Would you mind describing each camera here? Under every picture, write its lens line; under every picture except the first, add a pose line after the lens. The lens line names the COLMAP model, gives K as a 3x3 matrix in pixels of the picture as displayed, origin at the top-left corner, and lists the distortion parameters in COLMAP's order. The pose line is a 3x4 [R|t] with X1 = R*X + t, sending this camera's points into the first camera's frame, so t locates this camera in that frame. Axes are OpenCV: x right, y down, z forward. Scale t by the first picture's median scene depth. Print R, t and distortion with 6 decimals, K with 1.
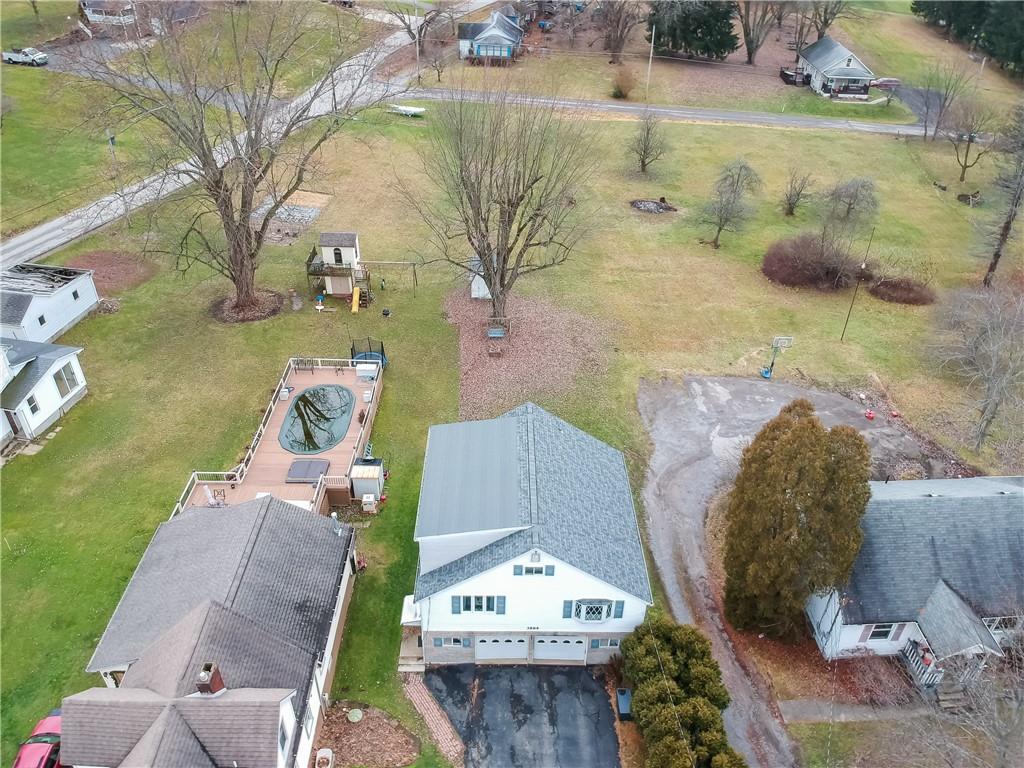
lens RADIAL K [[761.1, 0, 490.3], [0, 761.1, 379.4], [0, 0, 1]] dist [0.013358, -0.057855]
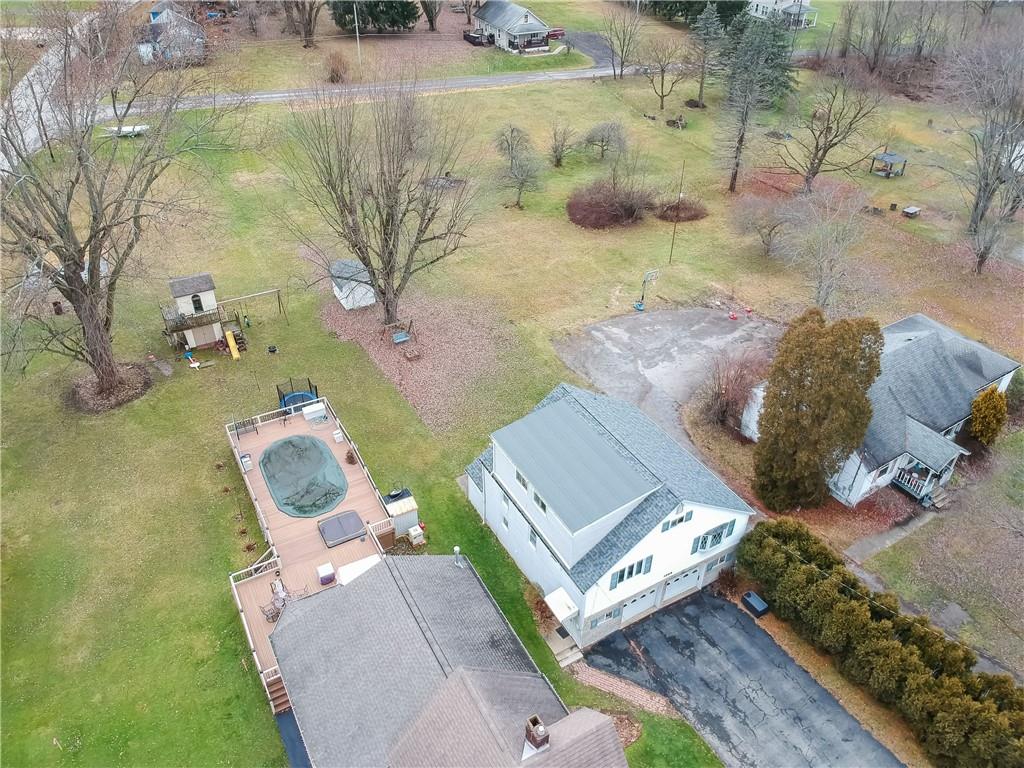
lens RADIAL K [[761.1, 0, 508.1], [0, 761.1, 390.9], [0, 0, 1]] dist [0.013358, -0.057855]
pose [[0.871629, -0.298917, 0.388473, -0.273297], [0.281854, 0.954052, 0.101705, -0.055890], [-0.401024, 0.020844, 0.915830, 0.048299]]
